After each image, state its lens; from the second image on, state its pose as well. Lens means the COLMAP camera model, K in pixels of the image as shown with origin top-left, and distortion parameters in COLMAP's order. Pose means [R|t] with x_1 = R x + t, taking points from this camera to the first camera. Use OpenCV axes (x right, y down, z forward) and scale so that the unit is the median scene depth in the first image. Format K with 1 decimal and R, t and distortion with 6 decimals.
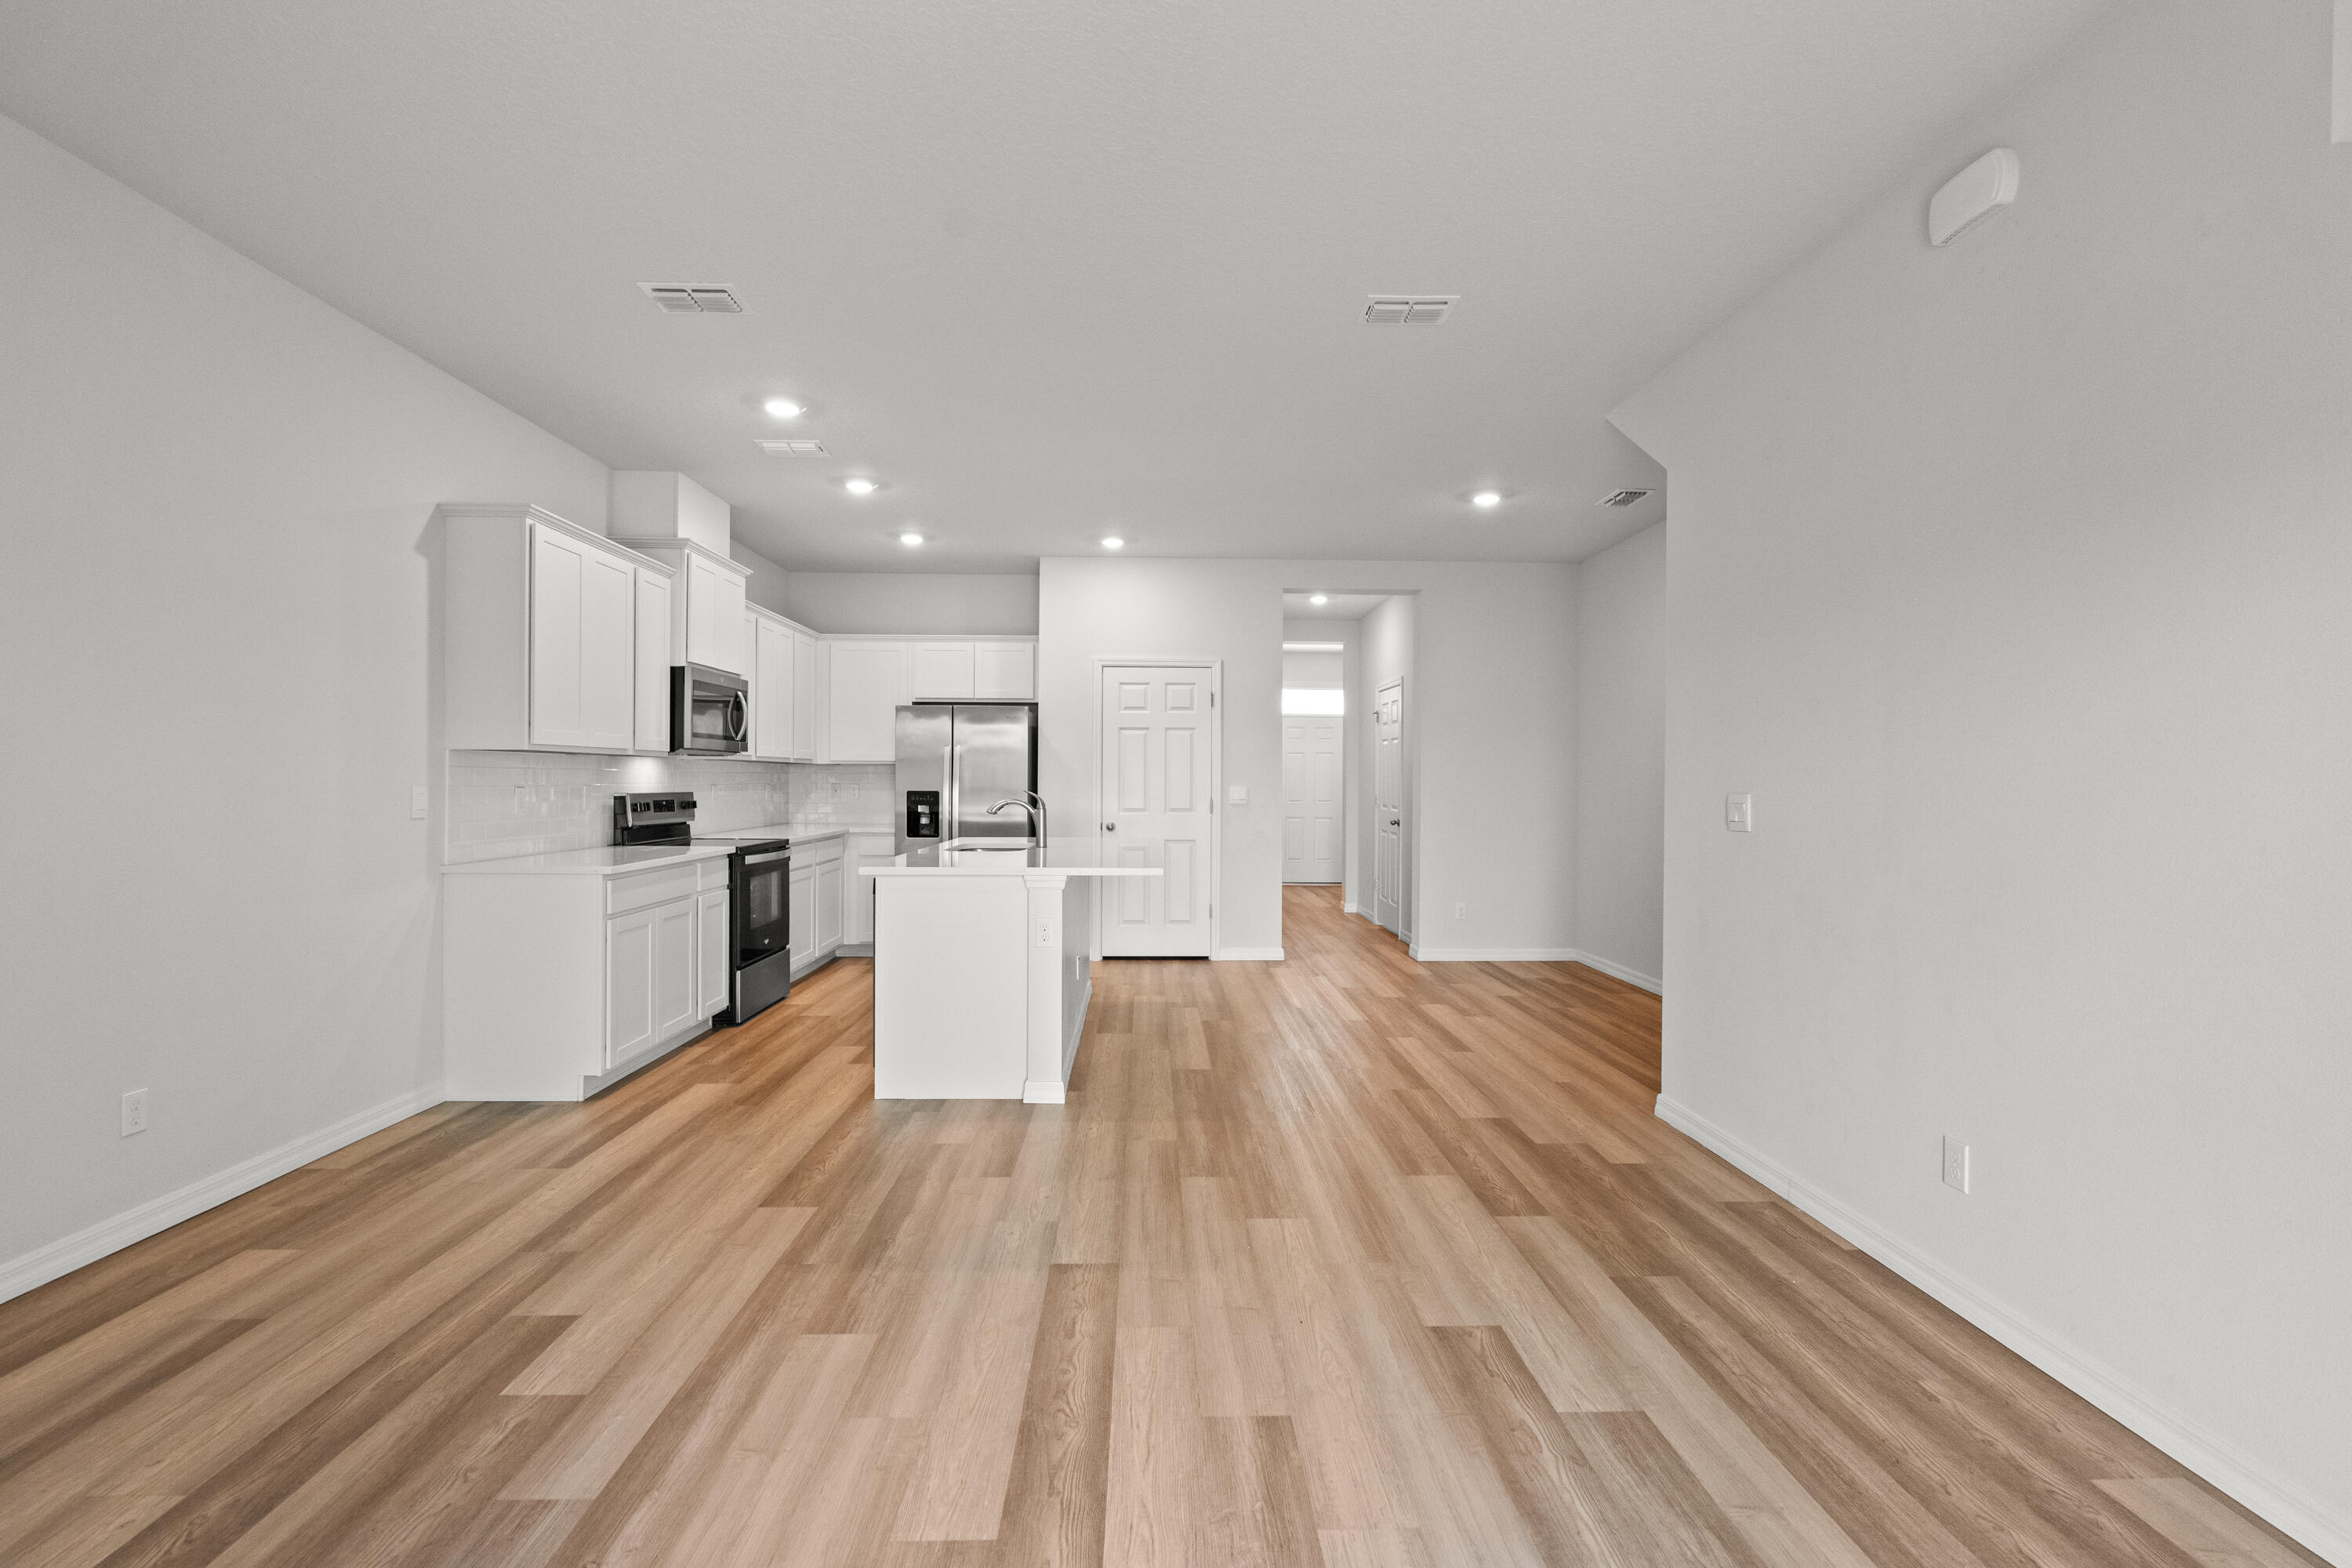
lens RADIAL K [[1038.8, 0, 1183.7], [0, 1038.8, 773.9], [0, 0, 1]] dist [-0.008486, 0.001102]
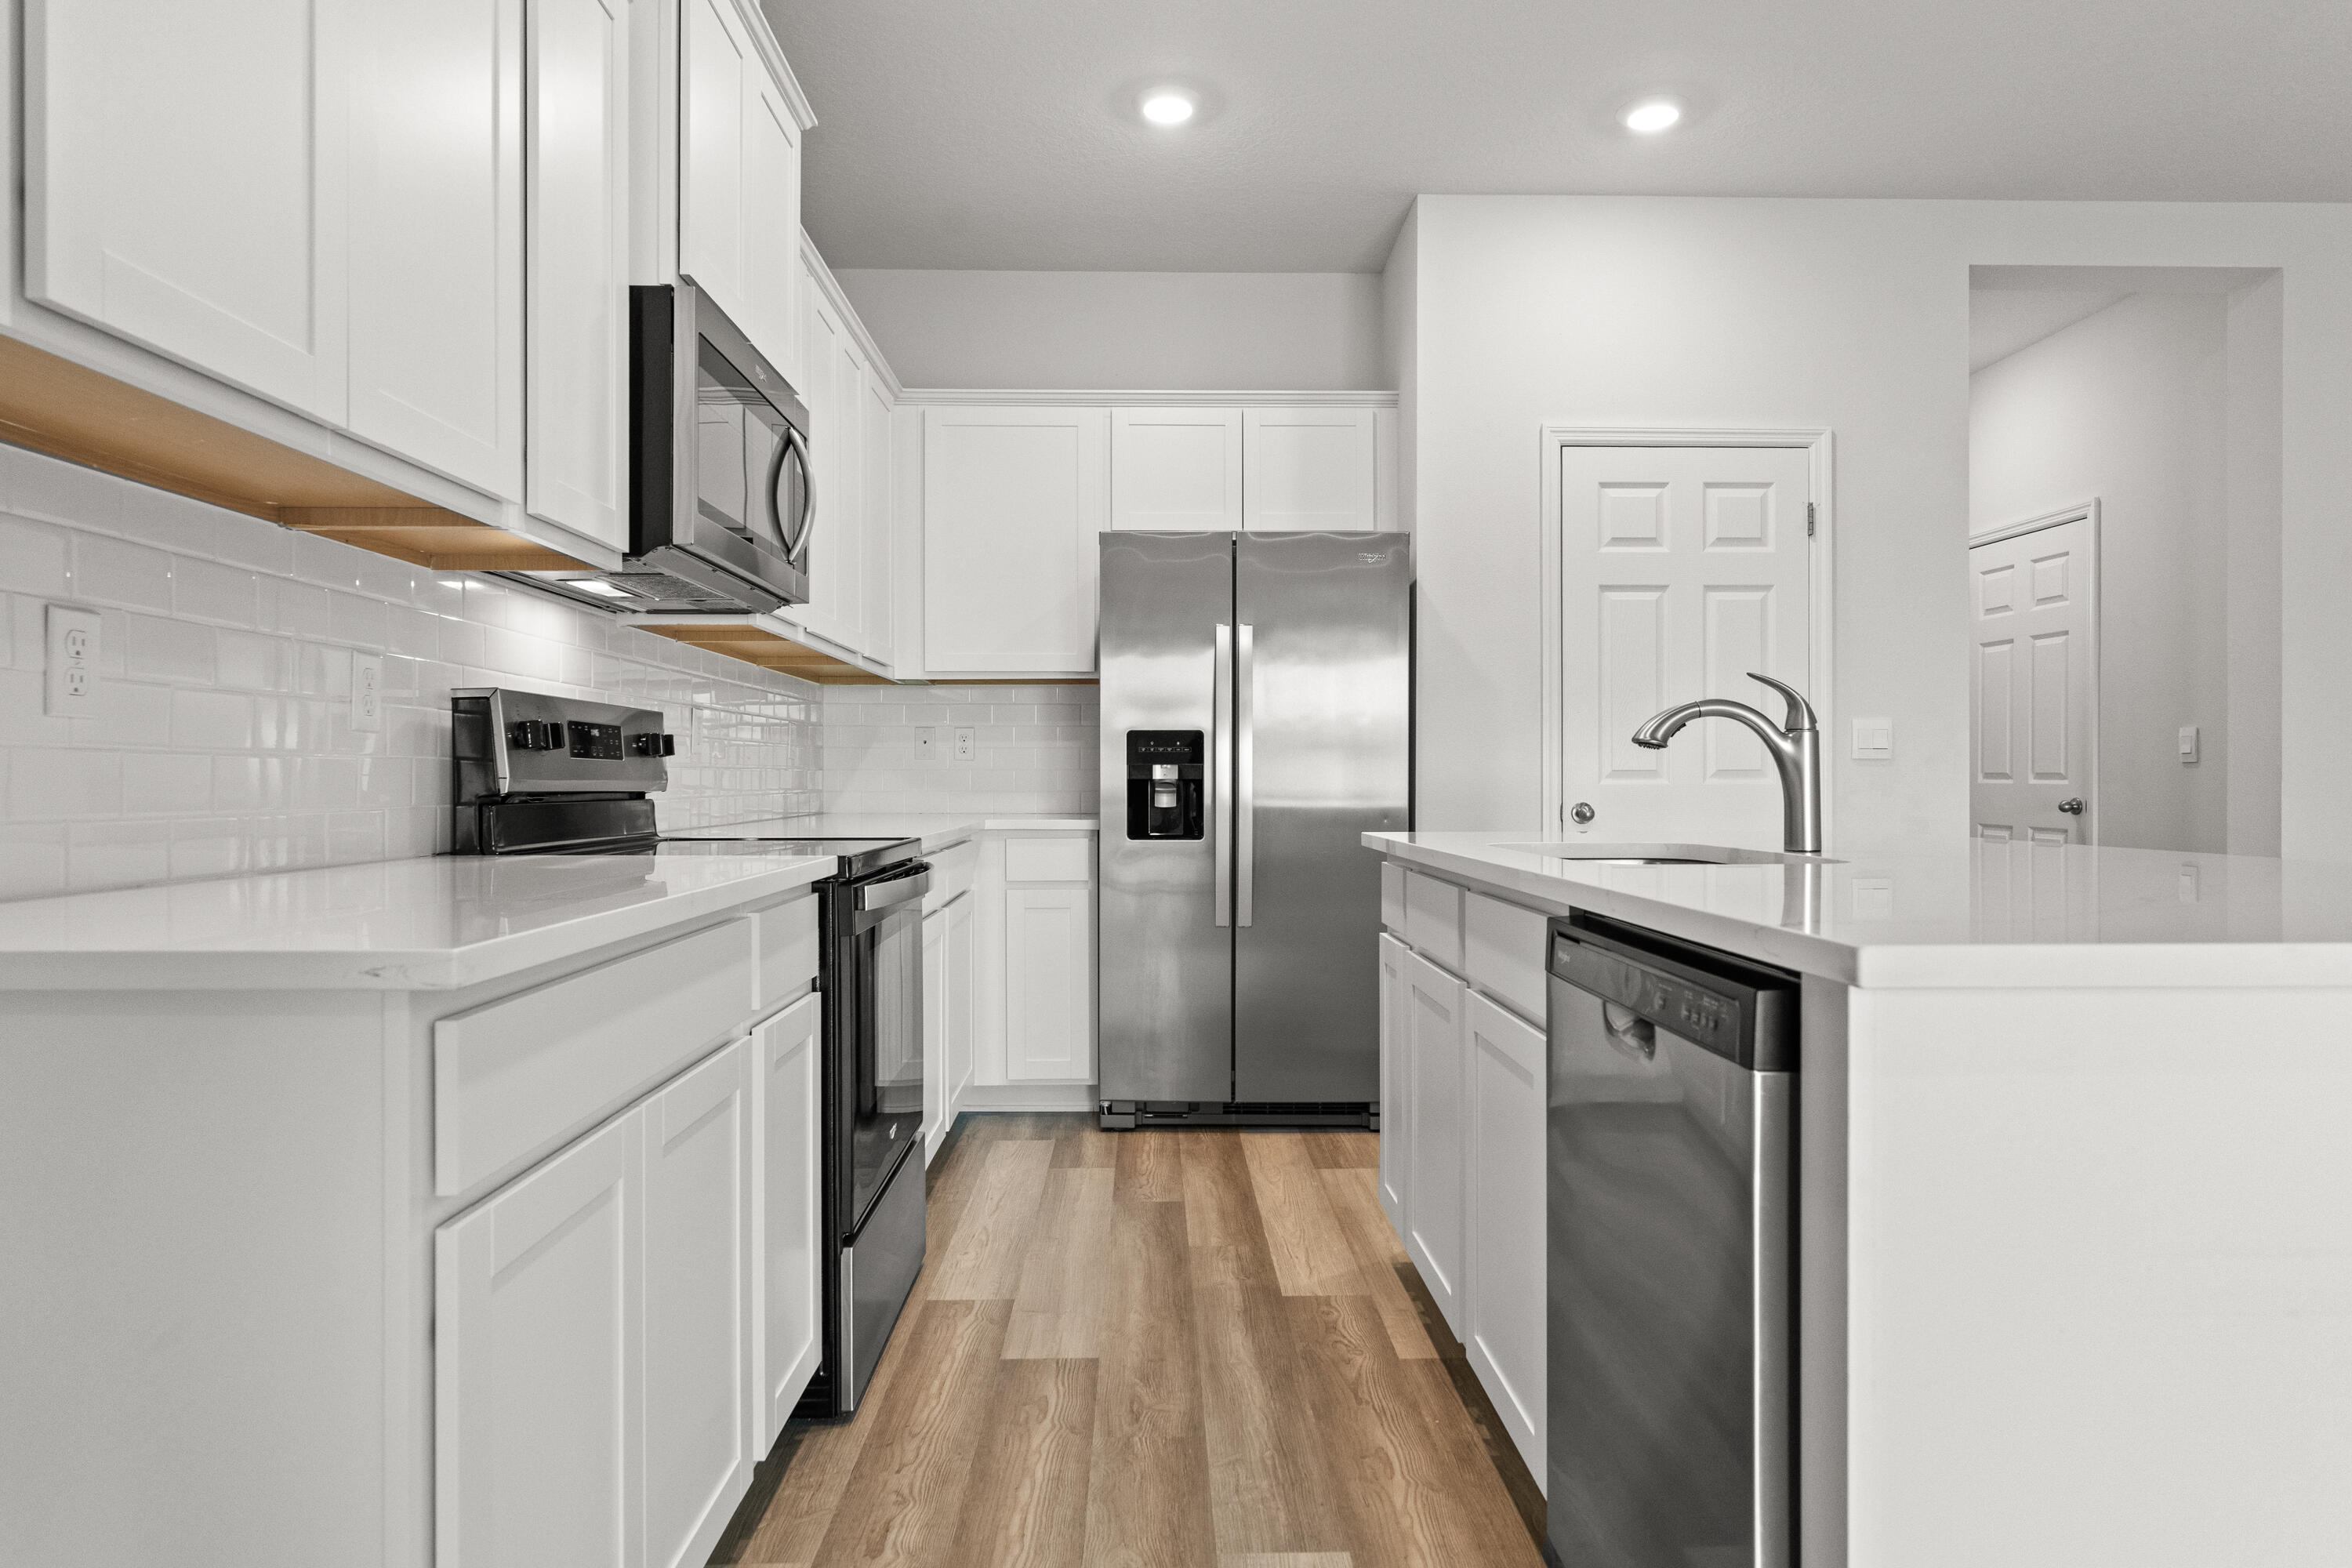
lens RADIAL K [[1384.6, 0, 1179.6], [0, 1384.6, 774.9], [0, 0, 1]] dist [-0.002862, -0.000433]
pose [[0.999939, -0.004787, -0.009941, -0.282520], [0.004816, 0.999984, 0.002897, 0.038908], [0.009927, -0.002945, 0.999946, 0.505814]]
